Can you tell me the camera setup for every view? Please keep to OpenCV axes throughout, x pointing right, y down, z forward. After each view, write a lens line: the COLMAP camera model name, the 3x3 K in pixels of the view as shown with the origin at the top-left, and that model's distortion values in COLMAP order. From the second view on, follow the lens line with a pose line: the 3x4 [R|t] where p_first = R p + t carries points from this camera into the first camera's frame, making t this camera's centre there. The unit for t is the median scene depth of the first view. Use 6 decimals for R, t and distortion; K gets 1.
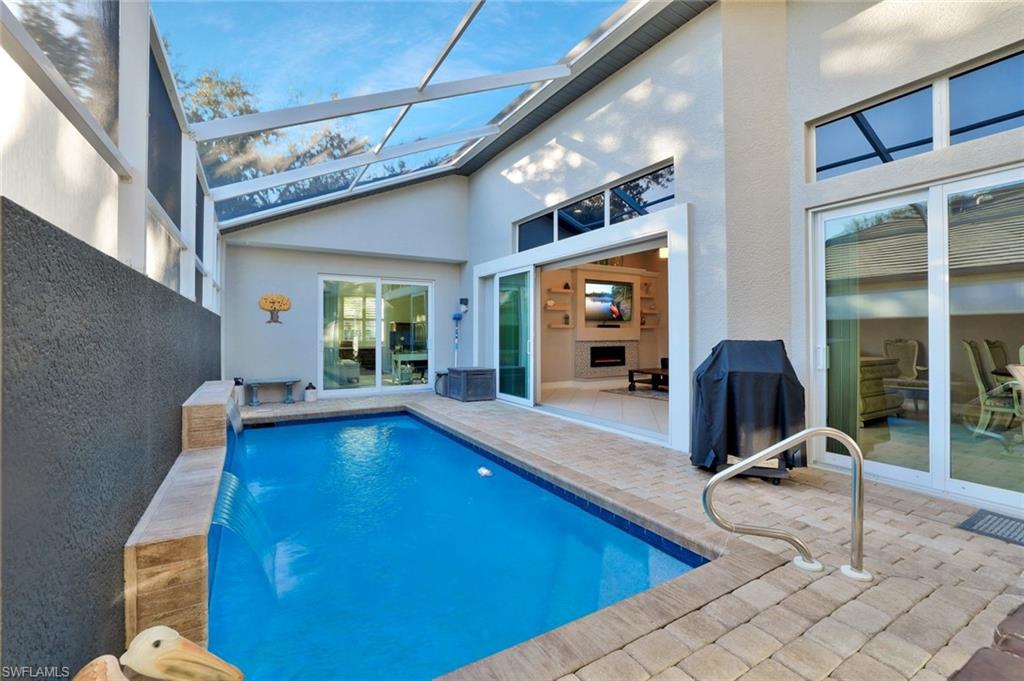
lens RADIAL K [[441.2, 0, 513.3], [0, 441.2, 337.8], [0, 0, 1]] dist [-0.021007, 0.000057]
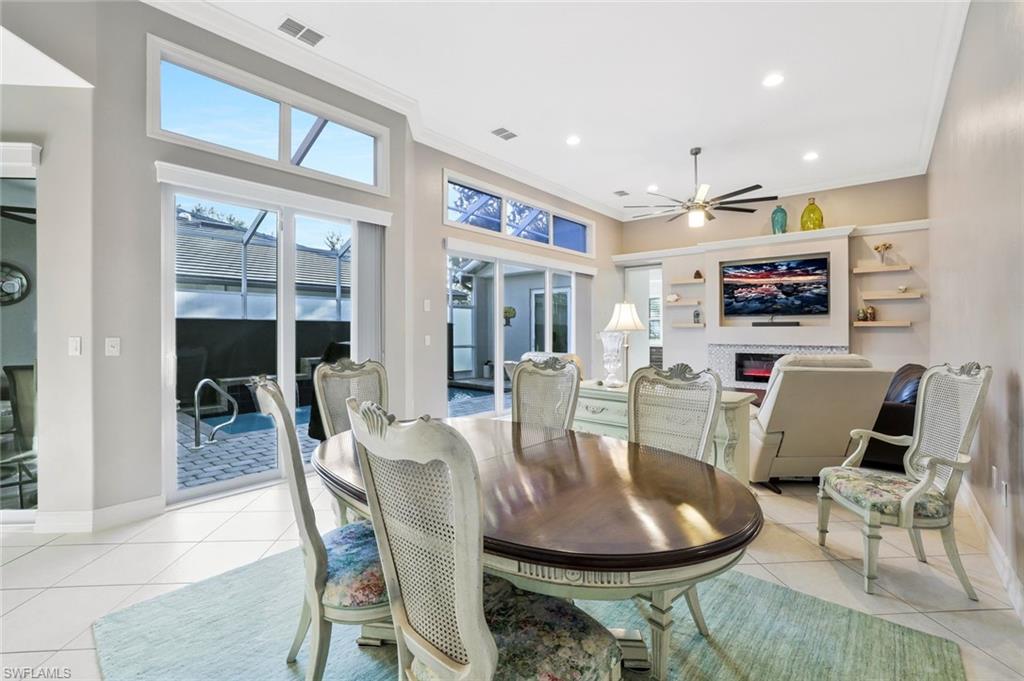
lens RADIAL K [[448.3, 0, 515.2], [0, 448.3, 326.0], [0, 0, 1]] dist [-0.001359, 0.000122]
pose [[0.330109, -0.001602, -0.943942, 0.765921], [0.000707, 0.999999, -0.001450, -0.023526], [0.943943, -0.000189, 0.330110, 0.415209]]
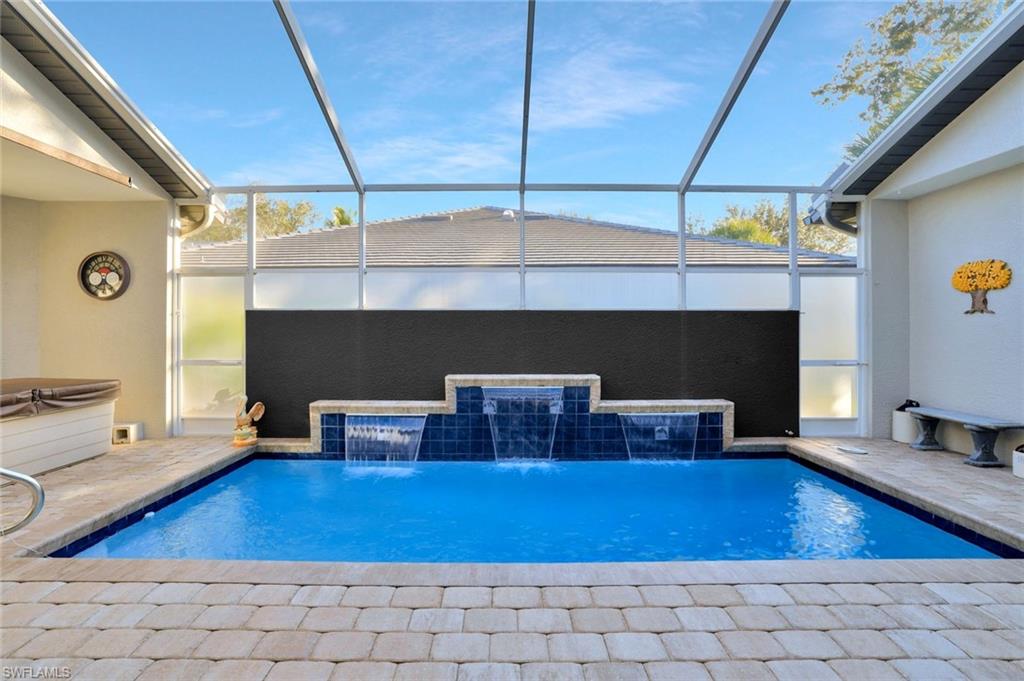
lens RADIAL K [[453.7, 0, 501.8], [0, 453.7, 332.1], [0, 0, 1]] dist [-0.023476, 0.000306]
pose [[-0.508312, 0.001966, -0.861171, 0.175872], [0.007715, 0.999968, -0.002271, -0.008165], [0.861139, -0.007798, -0.508310, 0.636723]]
